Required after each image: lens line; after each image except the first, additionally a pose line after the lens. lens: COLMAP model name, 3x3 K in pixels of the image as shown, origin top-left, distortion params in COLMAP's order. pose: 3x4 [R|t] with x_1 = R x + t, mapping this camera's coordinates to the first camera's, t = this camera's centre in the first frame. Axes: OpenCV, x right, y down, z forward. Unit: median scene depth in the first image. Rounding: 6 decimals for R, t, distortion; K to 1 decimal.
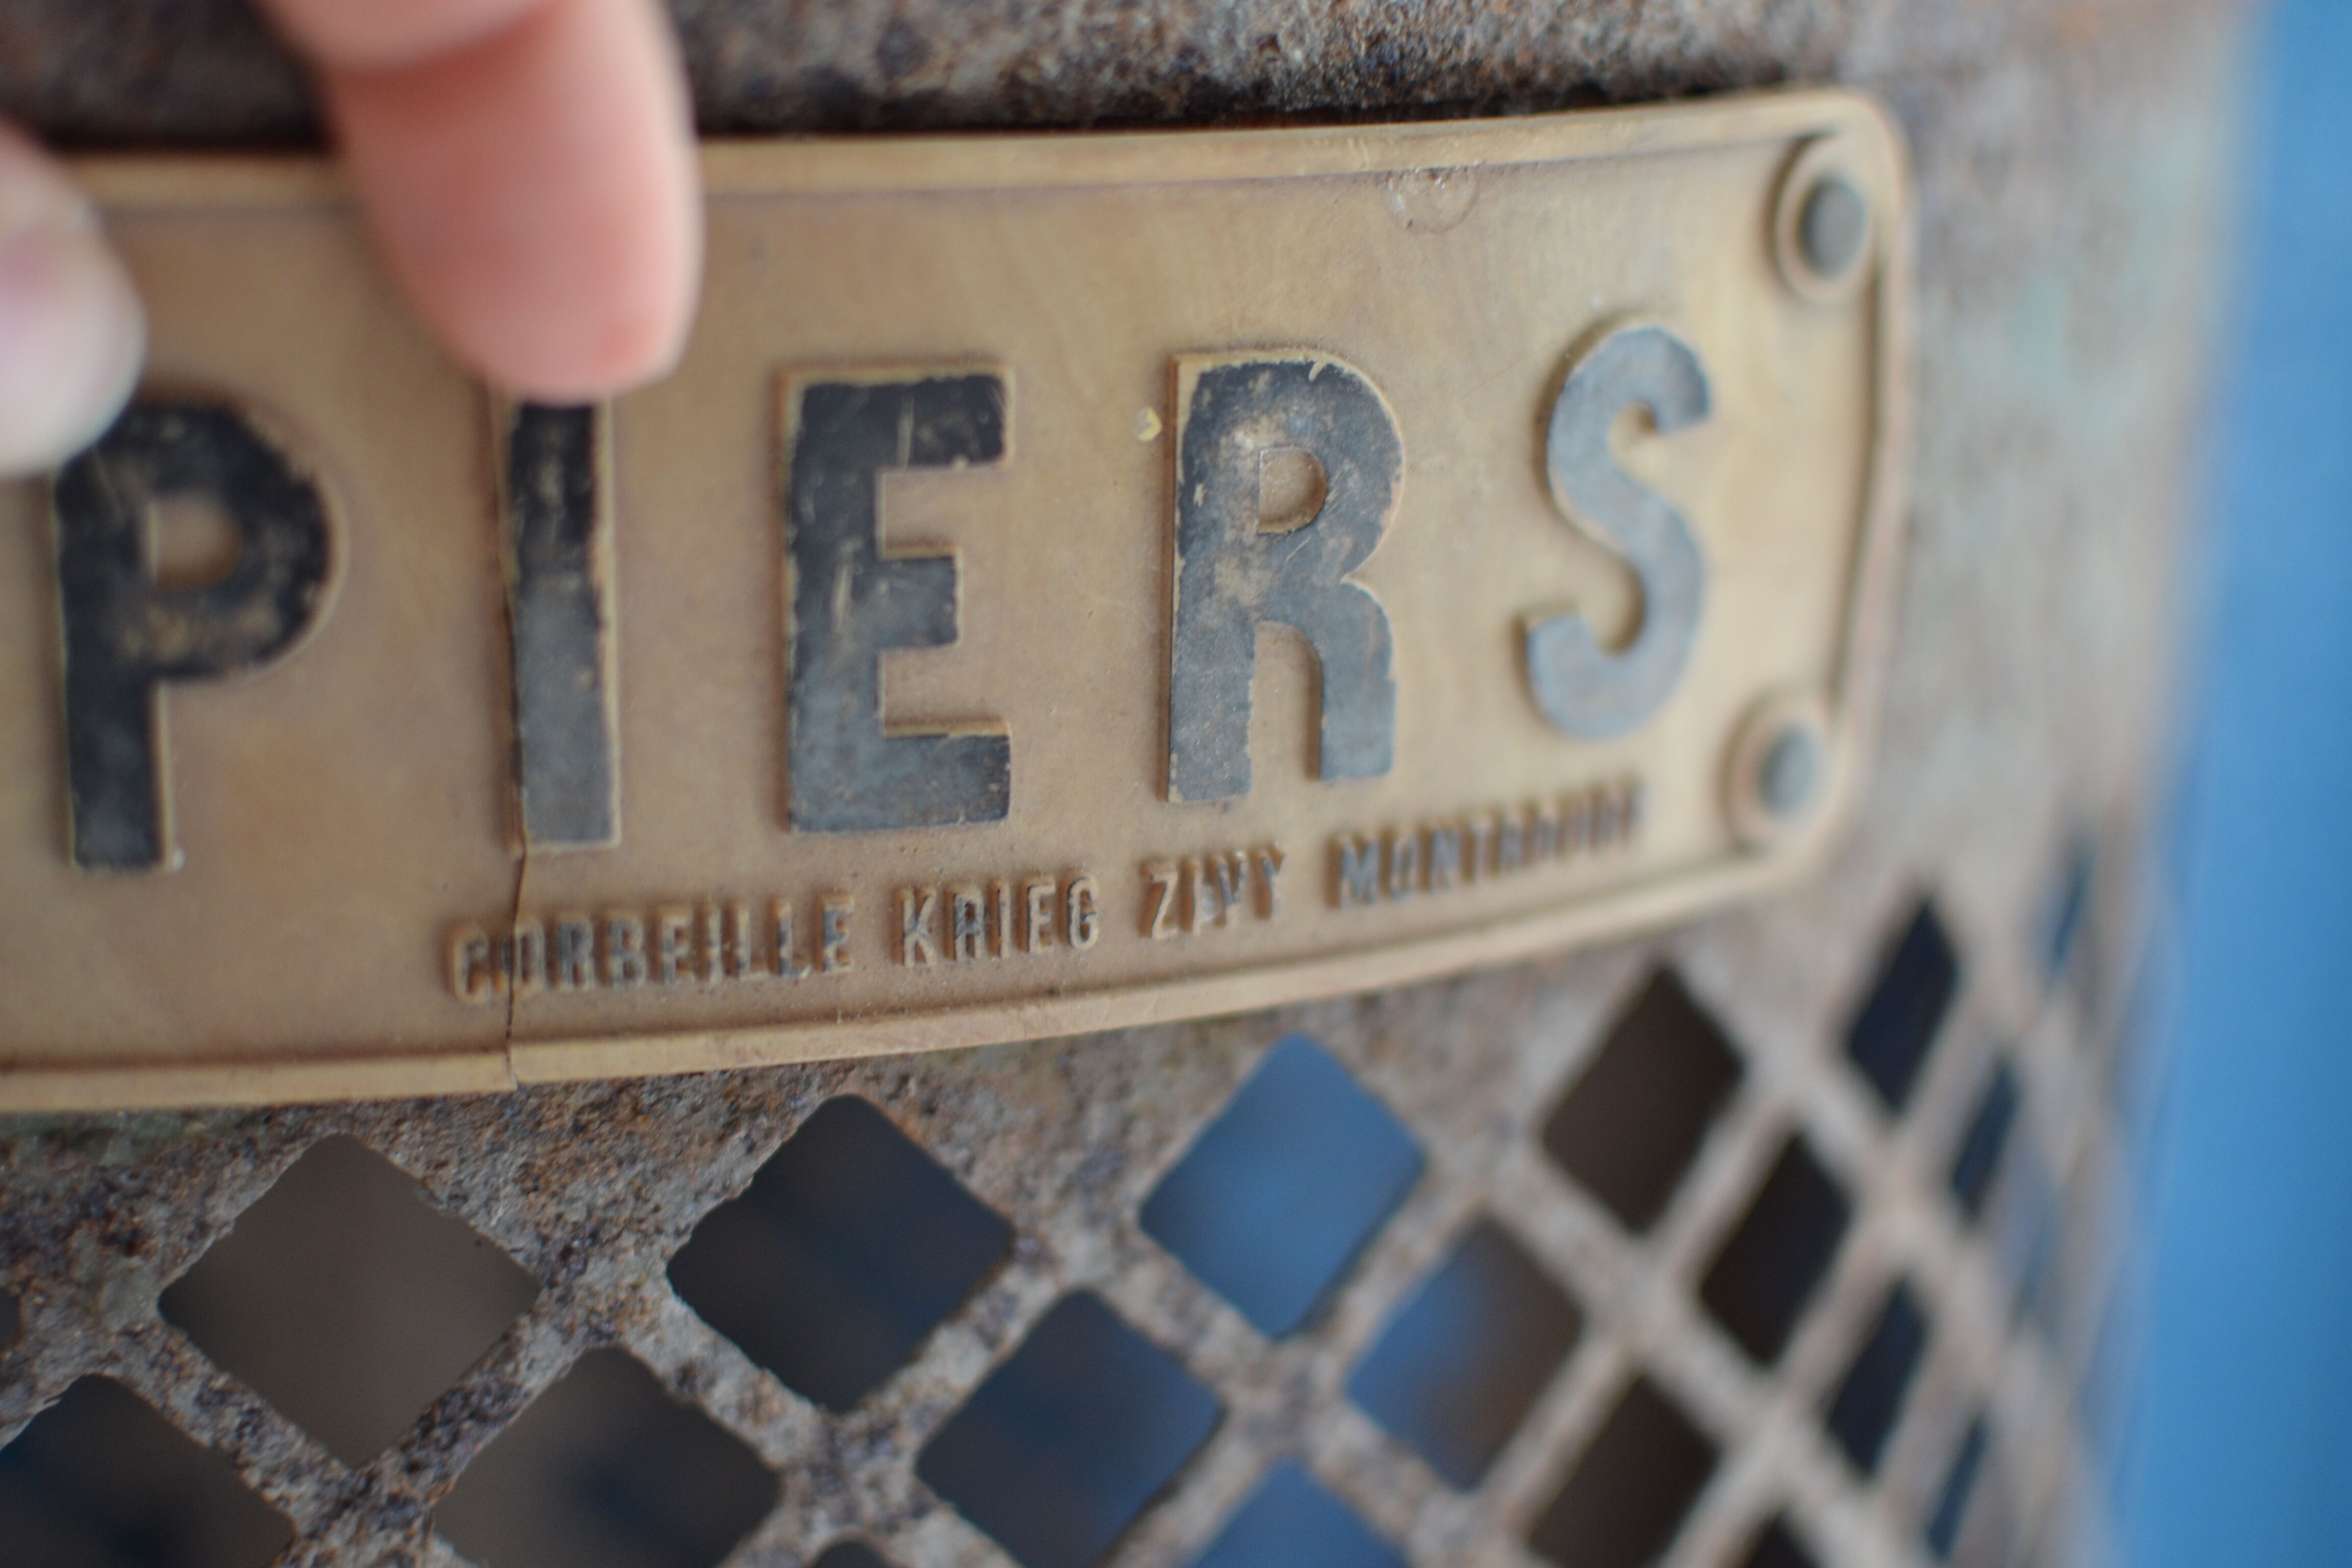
lens RADIAL K [[3516.5, 0, 1176.0], [0, 3516.5, 784.0], [0, 0, 1]] dist [0.051519, 0.012410]
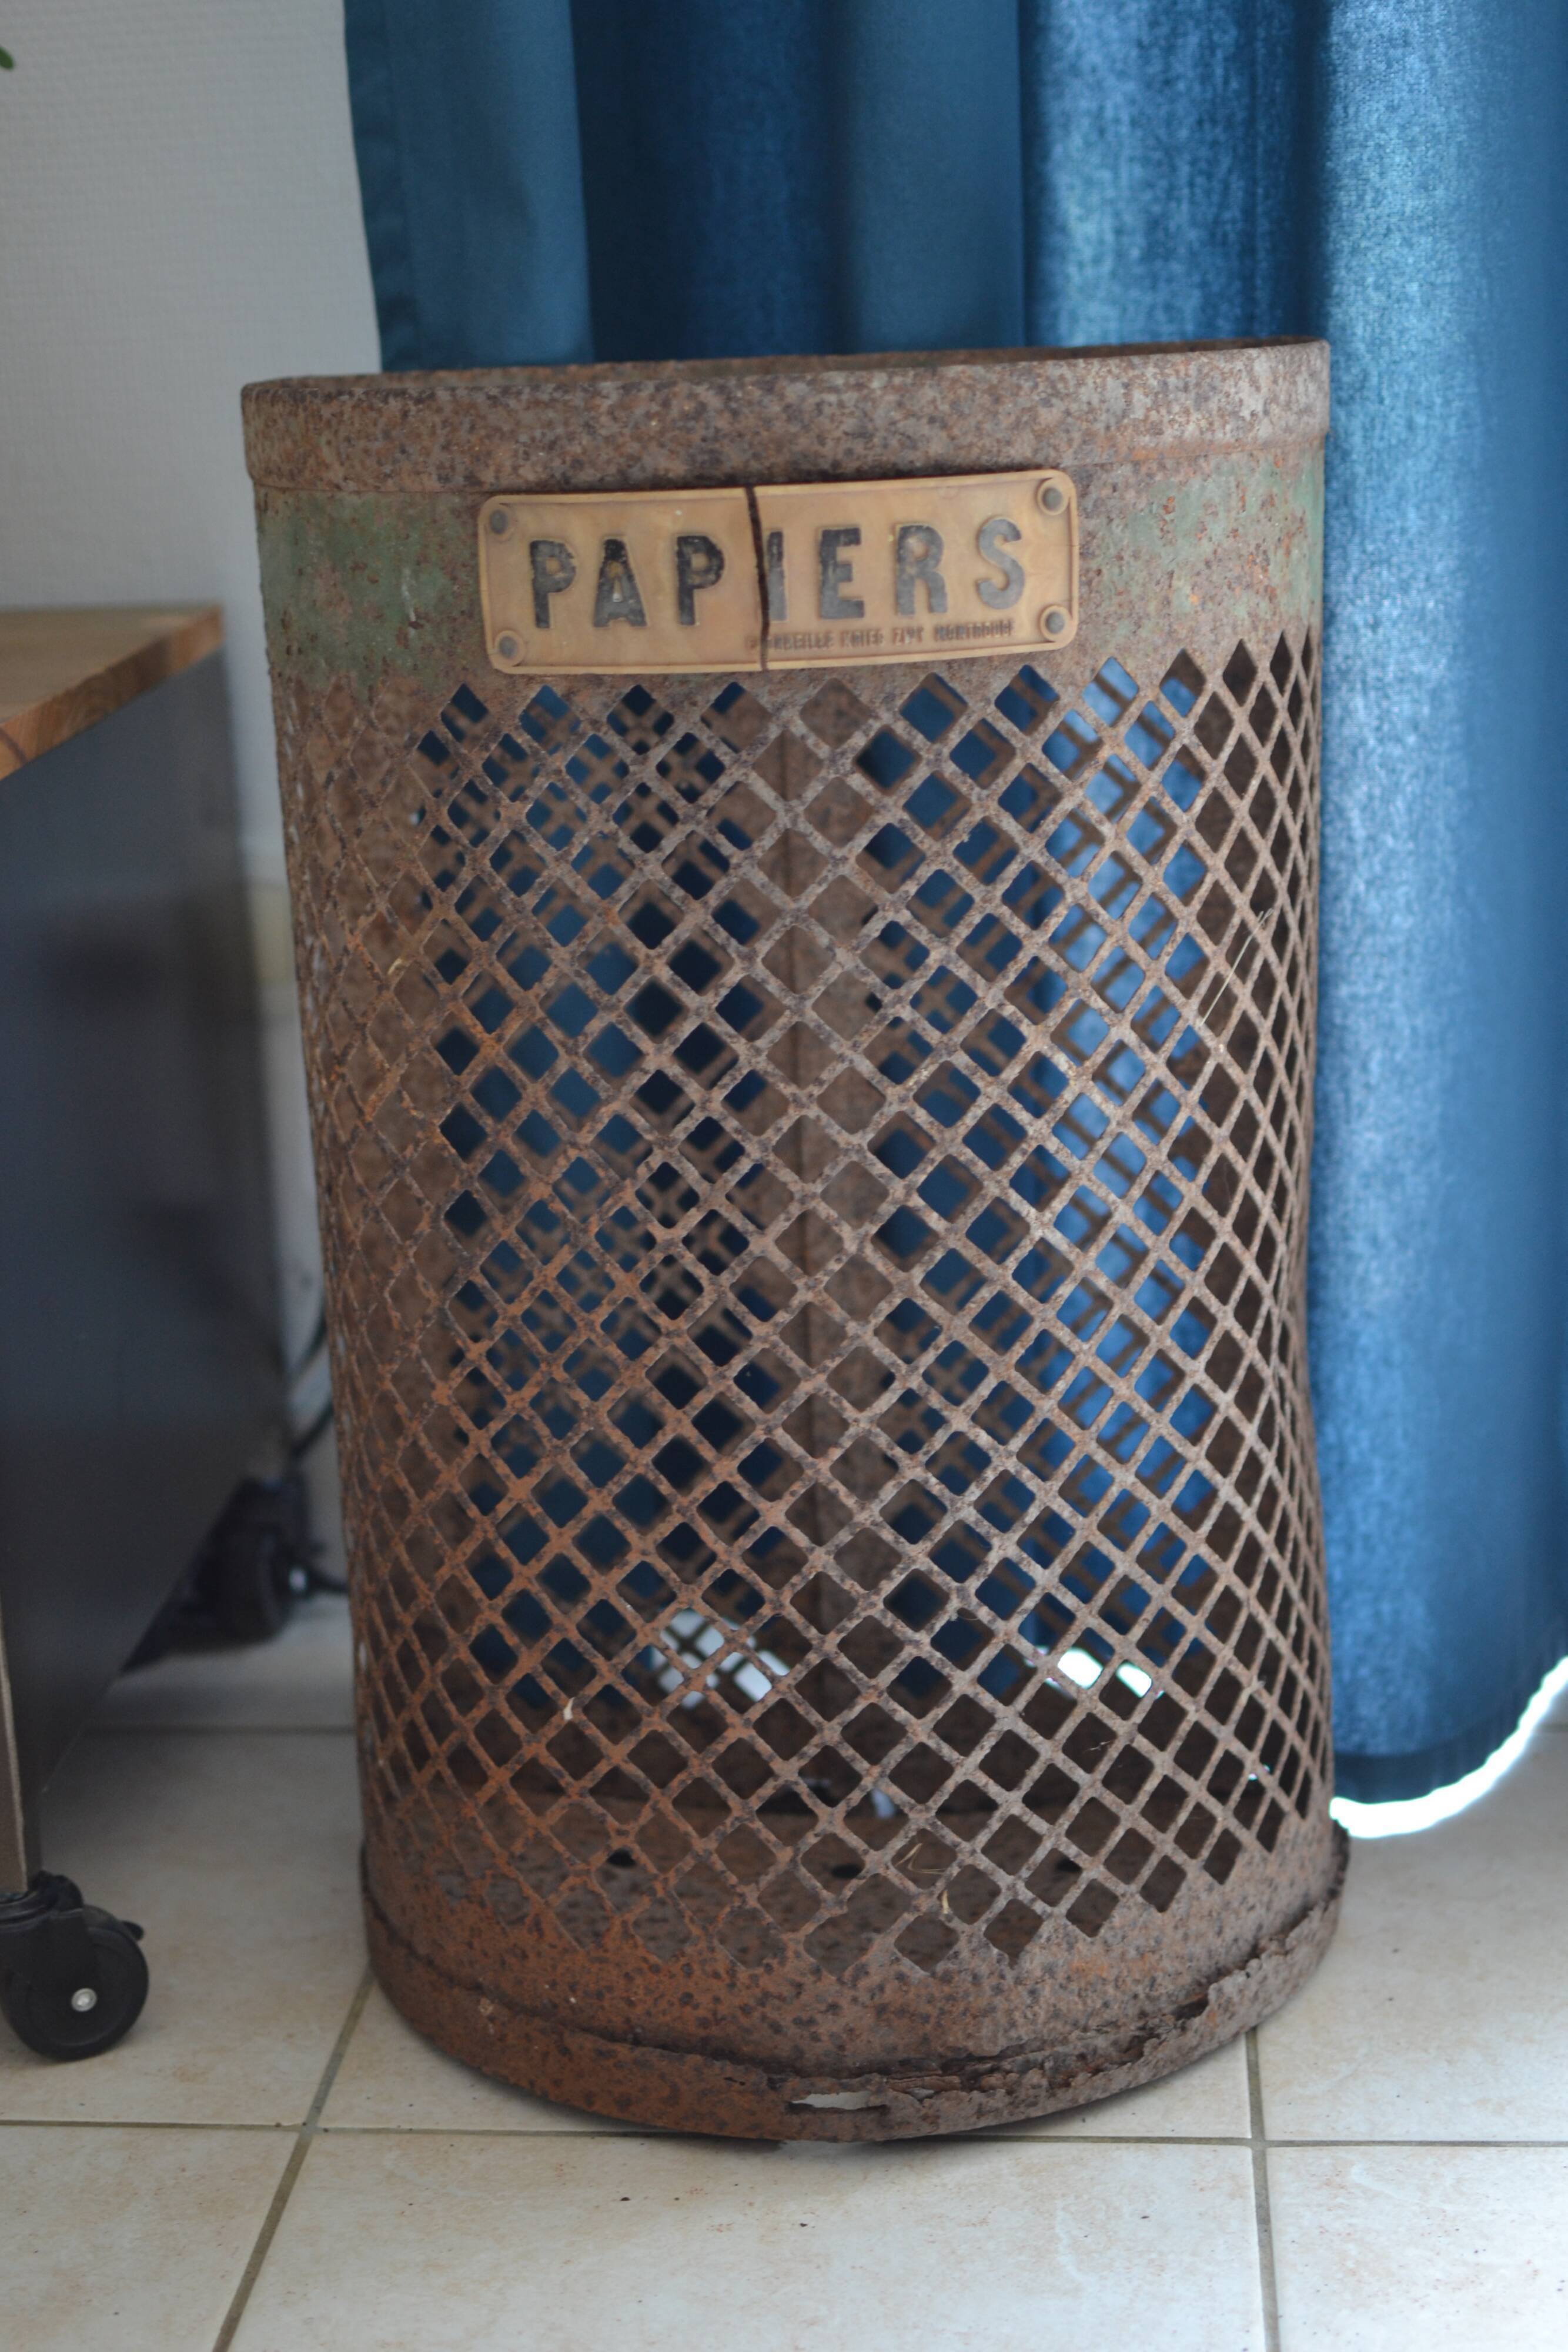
lens RADIAL K [[3639.3, 0, 784.0], [0, 3639.3, 1176.0], [0, 0, 1]] dist [-0.000249, -0.009114]
pose [[0.981026, -0.004393, -0.193827, 0.849528], [0.000895, 0.999835, -0.018127, 0.907456], [0.193875, 0.017610, 0.980868, -4.142028]]
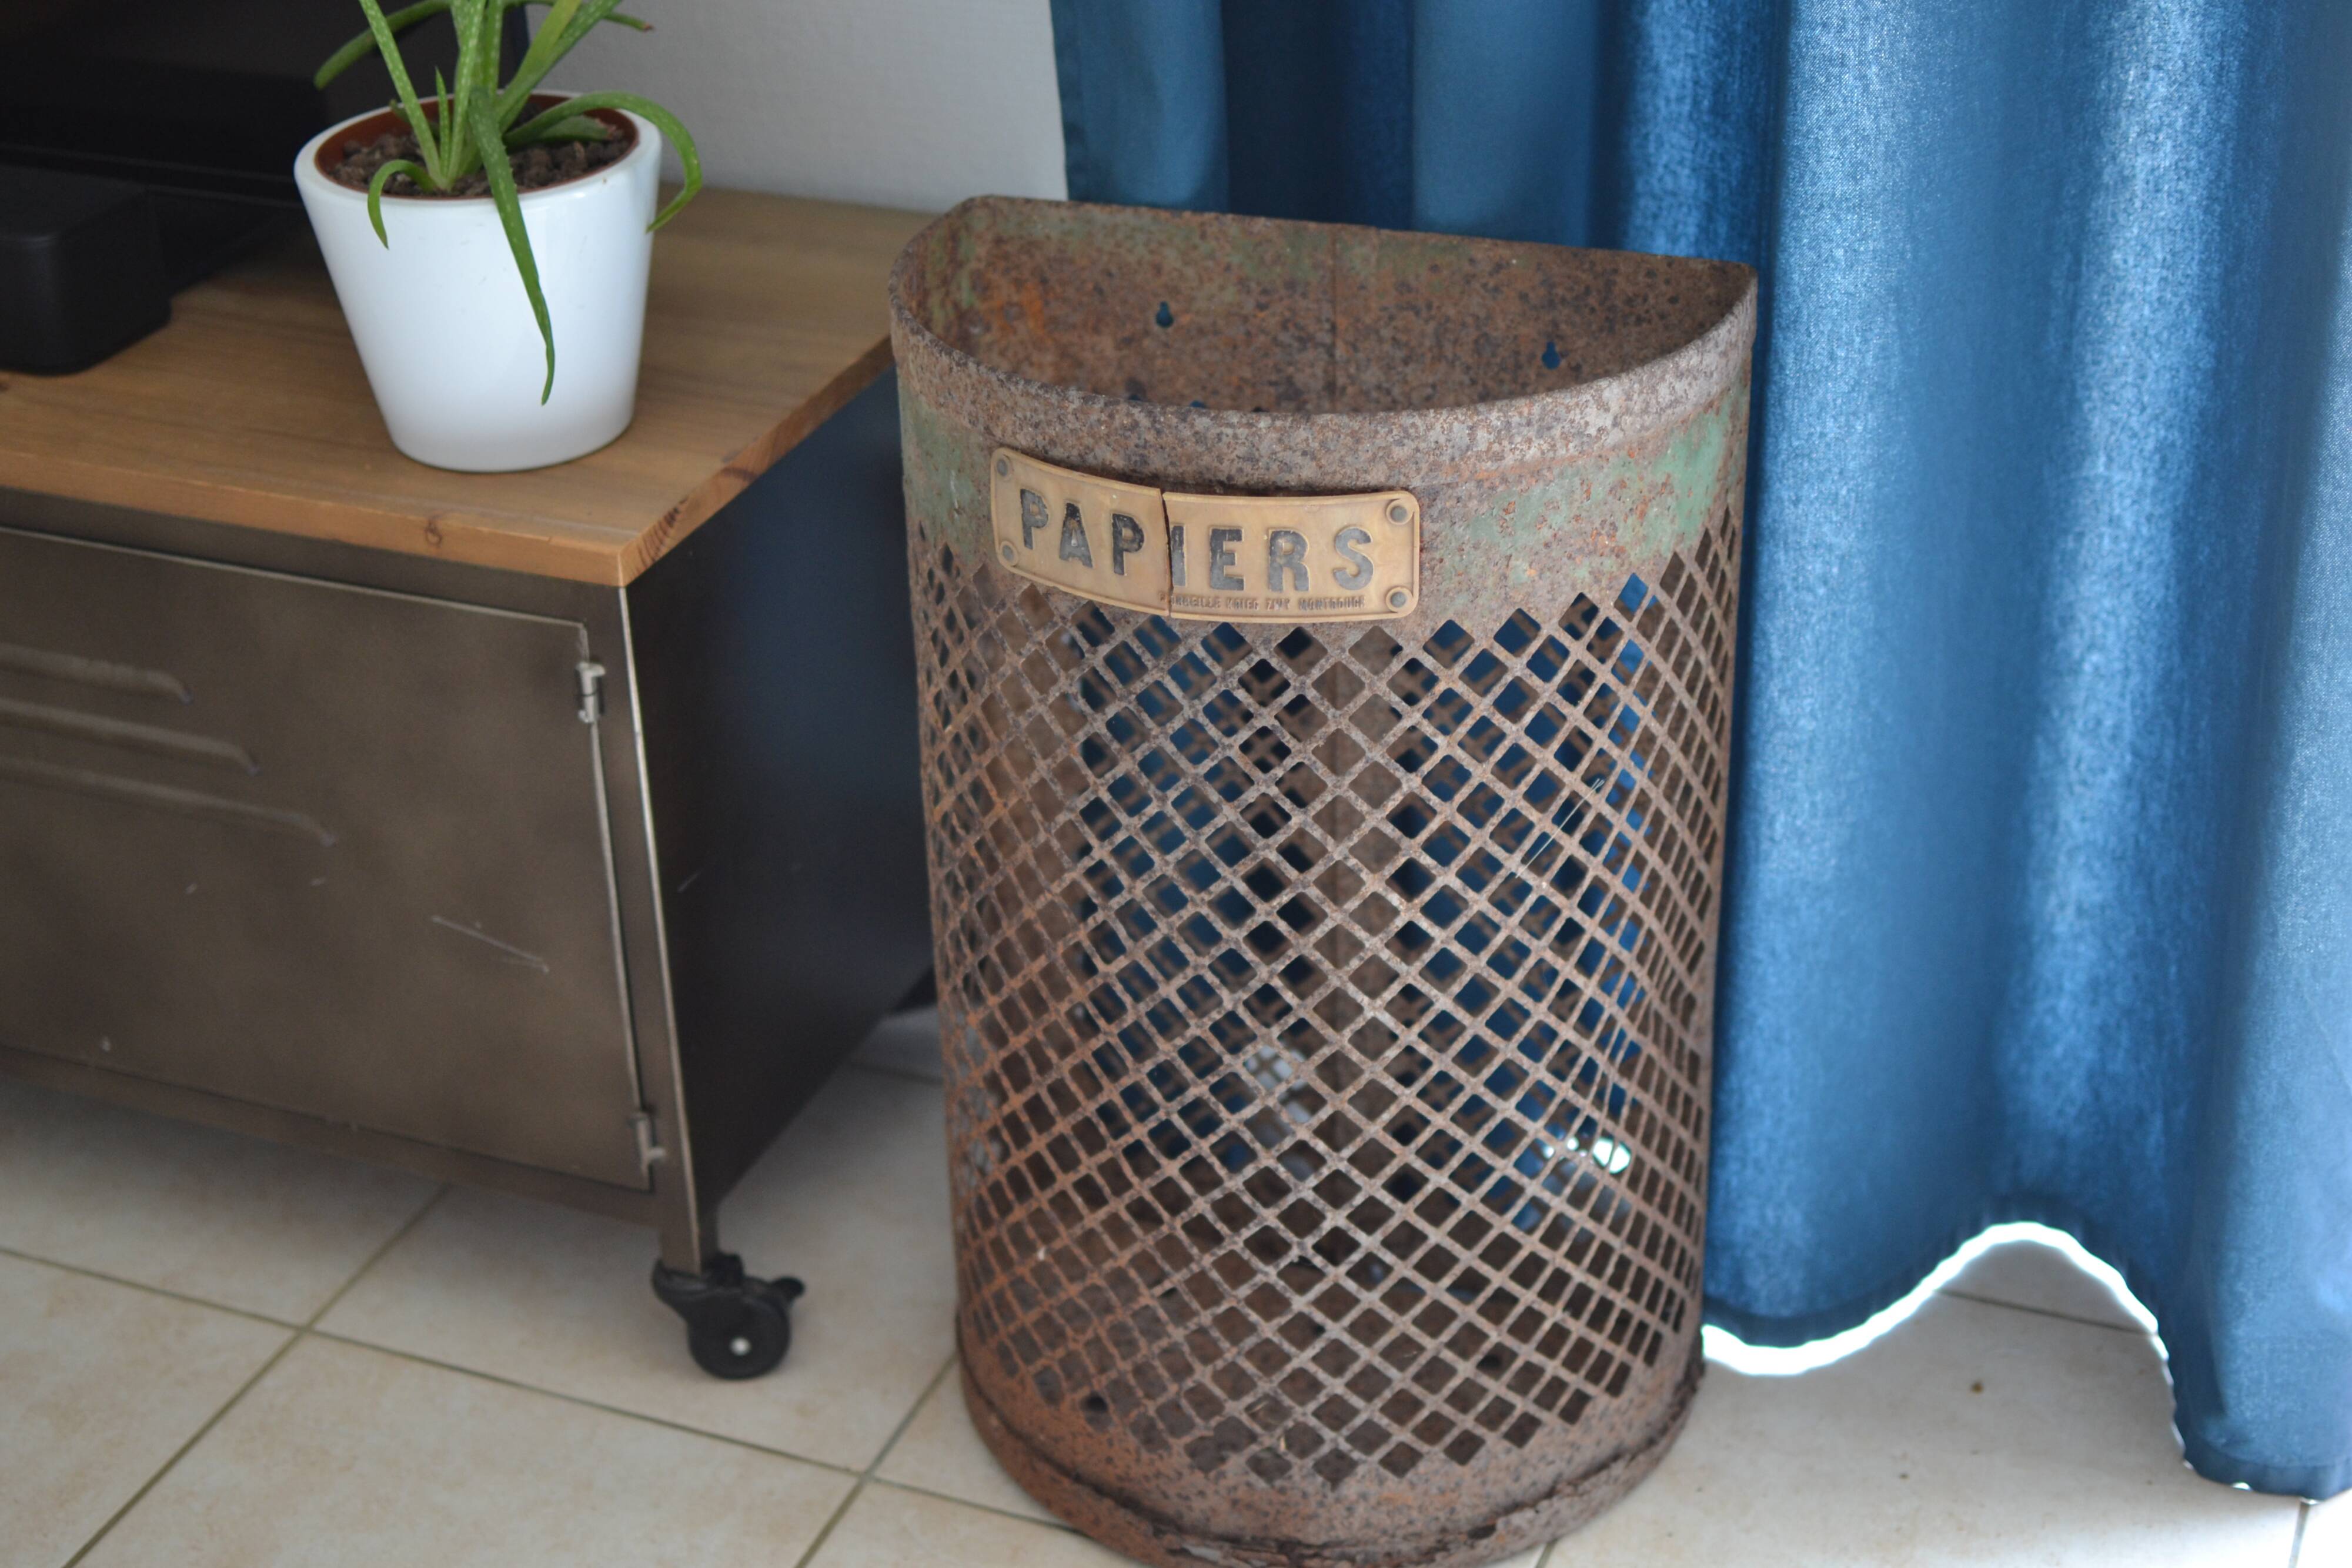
lens RADIAL K [[3639.3, 0, 1171.0], [0, 3639.3, 769.3], [0, 0, 1]] dist [-0.000249, -0.009114]
pose [[0.880405, 0.188172, -0.435292, 2.918561], [-0.095467, 0.969440, 0.225991, -1.215877], [0.464515, -0.157407, 0.871464, -5.171572]]
